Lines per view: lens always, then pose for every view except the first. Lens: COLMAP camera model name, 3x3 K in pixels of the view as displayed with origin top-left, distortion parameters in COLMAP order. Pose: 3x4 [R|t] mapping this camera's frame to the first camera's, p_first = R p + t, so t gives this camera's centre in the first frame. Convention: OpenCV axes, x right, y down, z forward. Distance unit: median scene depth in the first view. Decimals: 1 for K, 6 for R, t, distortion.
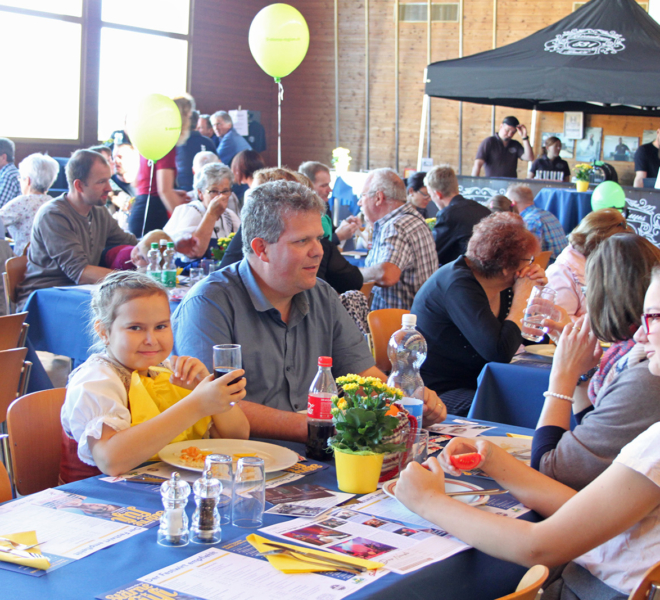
lens RADIAL K [[1078.8, 0, 330.0], [0, 1078.8, 300.0], [0, 0, 1]] dist [-0.152037, 0.055988]
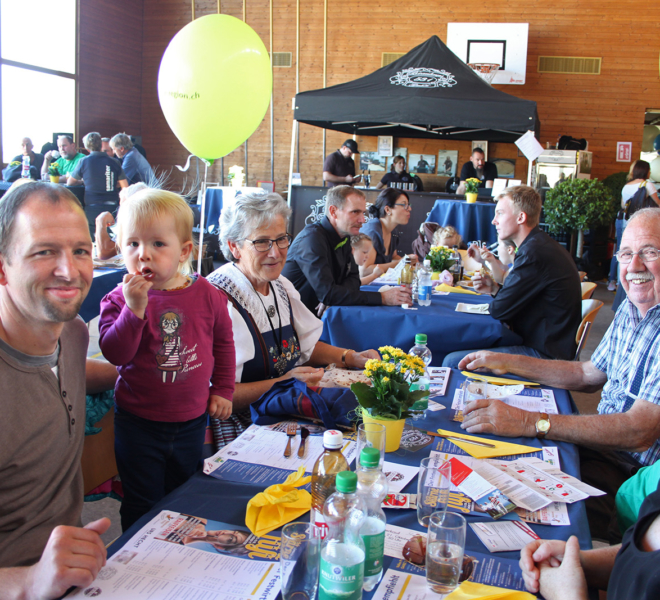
lens RADIAL K [[636.9, 0, 330.0], [0, 636.9, 300.0], [0, 0, 1]] dist [-0.133243, 0.003788]
pose [[0.959415, -0.061935, 0.275112, -0.076969], [0.042344, 0.996163, 0.076594, -0.042596], [-0.278800, -0.061836, 0.958356, 0.299122]]
